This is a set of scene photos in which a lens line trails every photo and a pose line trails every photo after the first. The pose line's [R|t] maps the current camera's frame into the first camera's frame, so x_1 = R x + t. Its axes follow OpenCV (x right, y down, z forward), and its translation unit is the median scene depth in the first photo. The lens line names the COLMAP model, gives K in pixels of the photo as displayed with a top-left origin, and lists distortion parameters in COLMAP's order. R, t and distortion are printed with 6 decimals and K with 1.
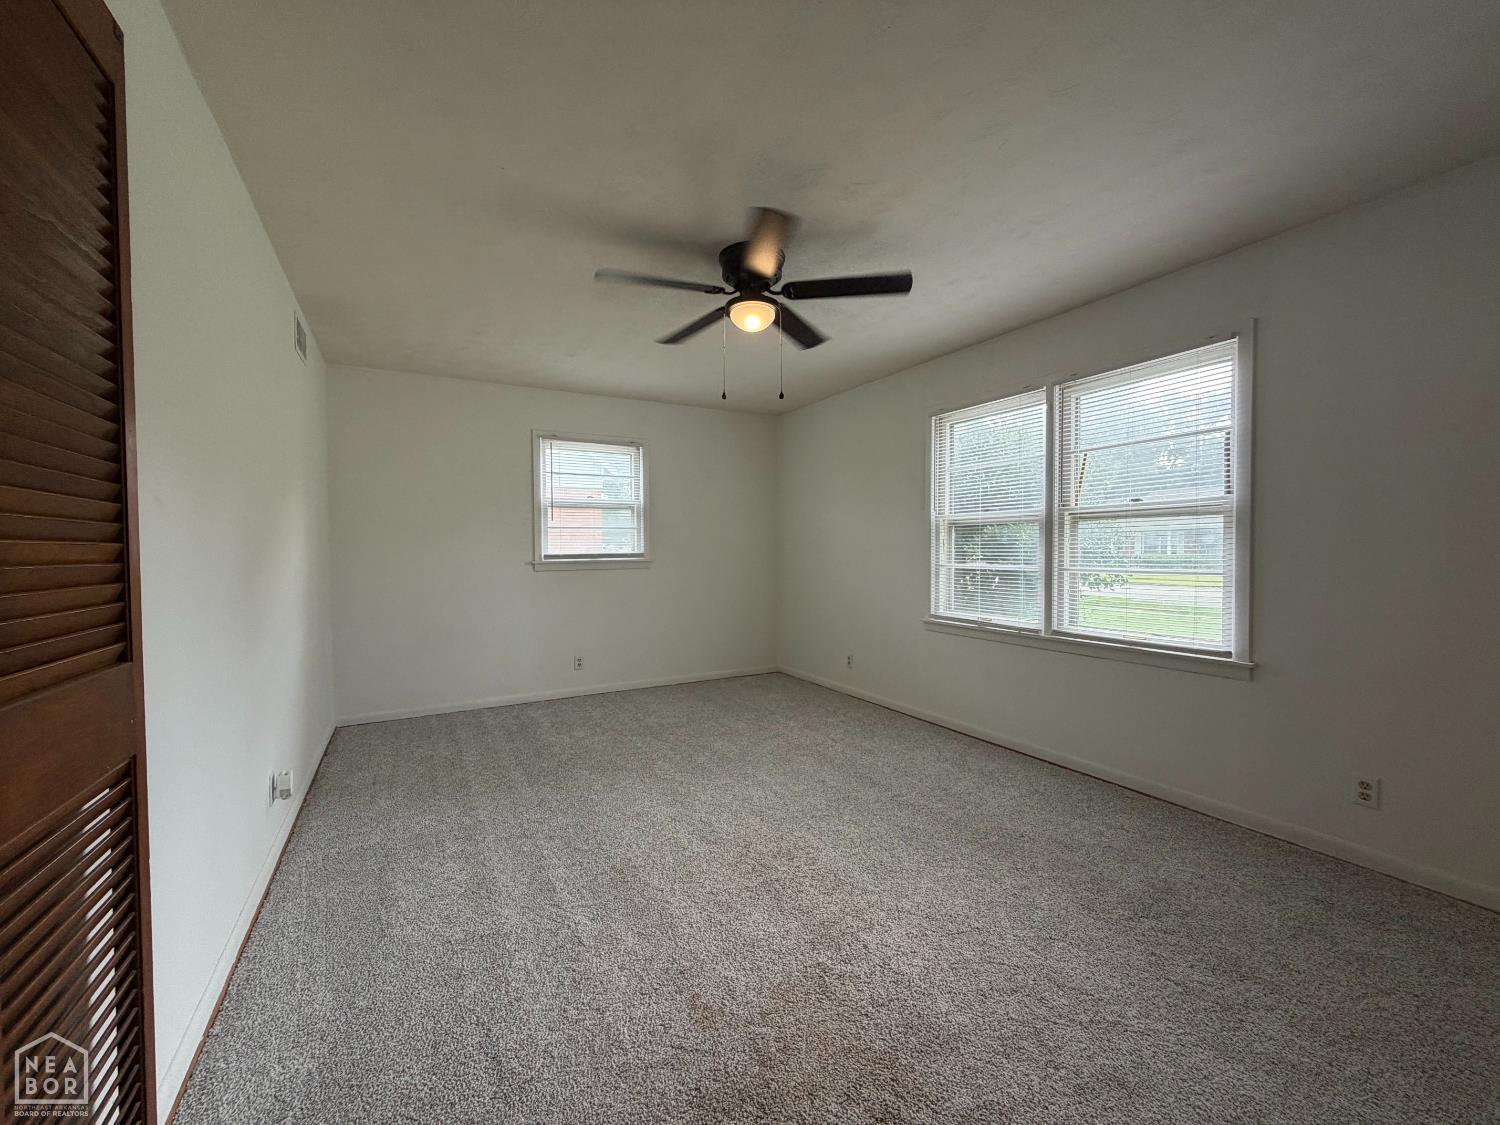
lens RADIAL K [[595.5, 0, 747.9], [0, 595.5, 557.5], [0, 0, 1]] dist [-0.005238, -0.001620]
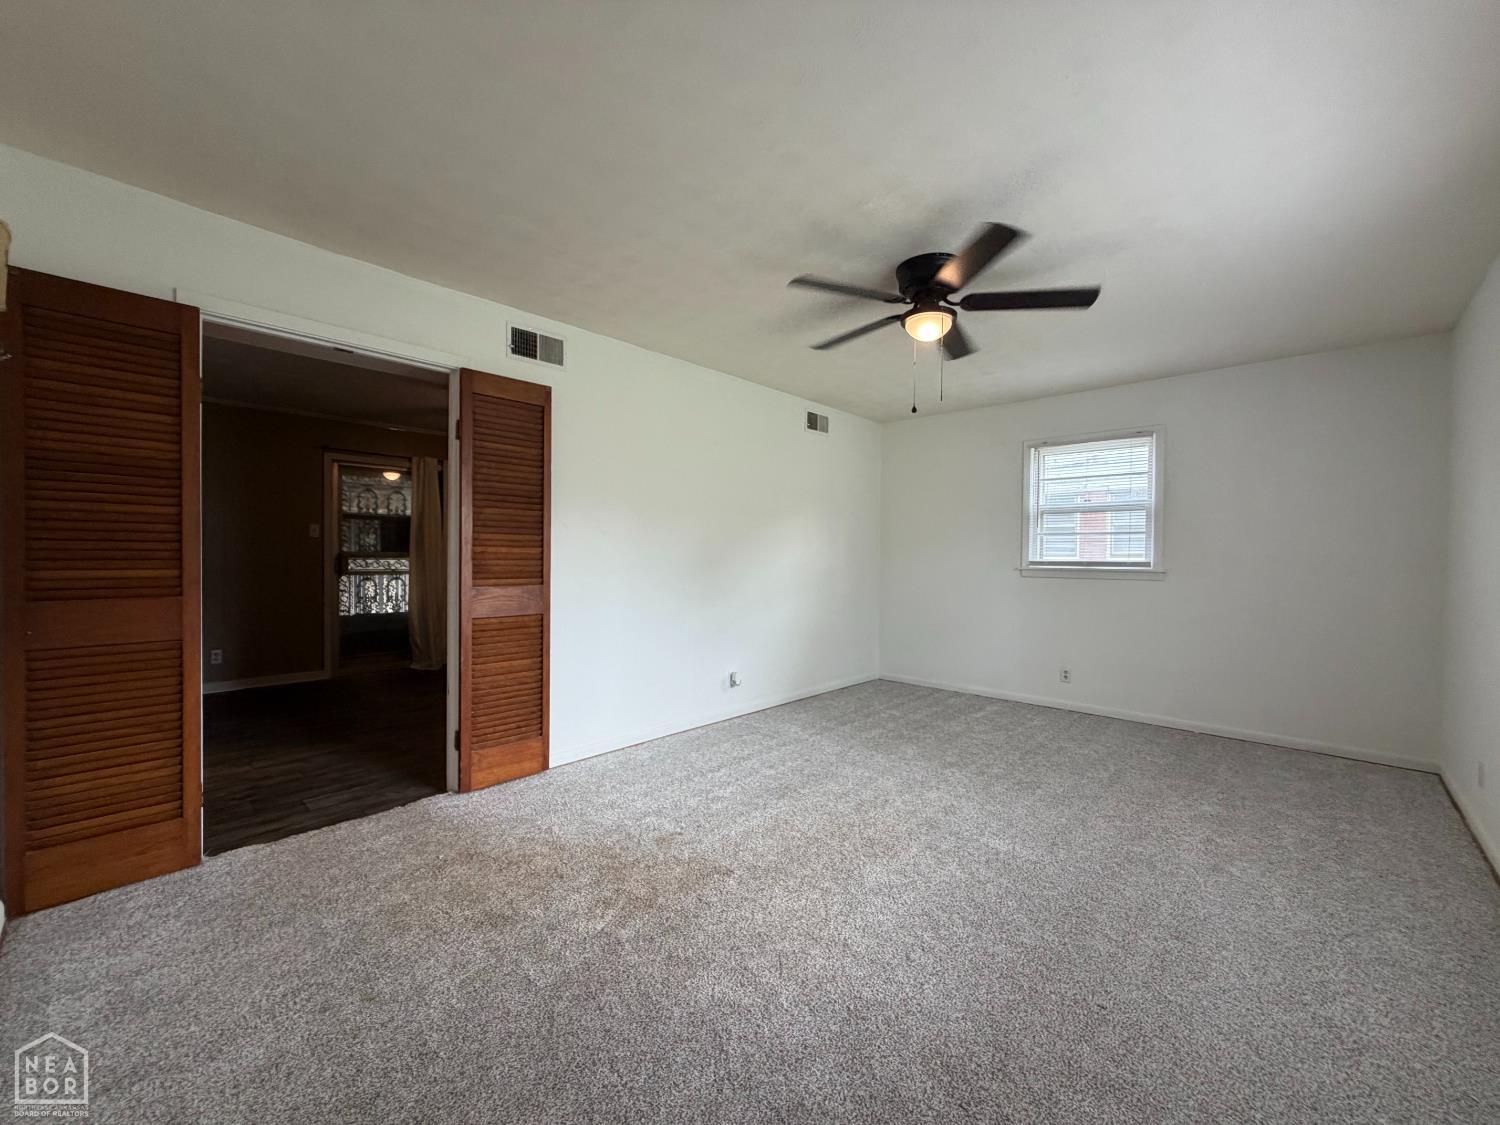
lens RADIAL K [[595.5, 0, 742.8], [0, 595.5, 560.0], [0, 0, 1]] dist [-0.005238, -0.001620]
pose [[0.295953, 0.019432, -0.955005, 0.488993], [-0.026540, 0.999574, 0.012114, -0.005602], [0.954834, 0.021761, 0.296343, 0.223167]]
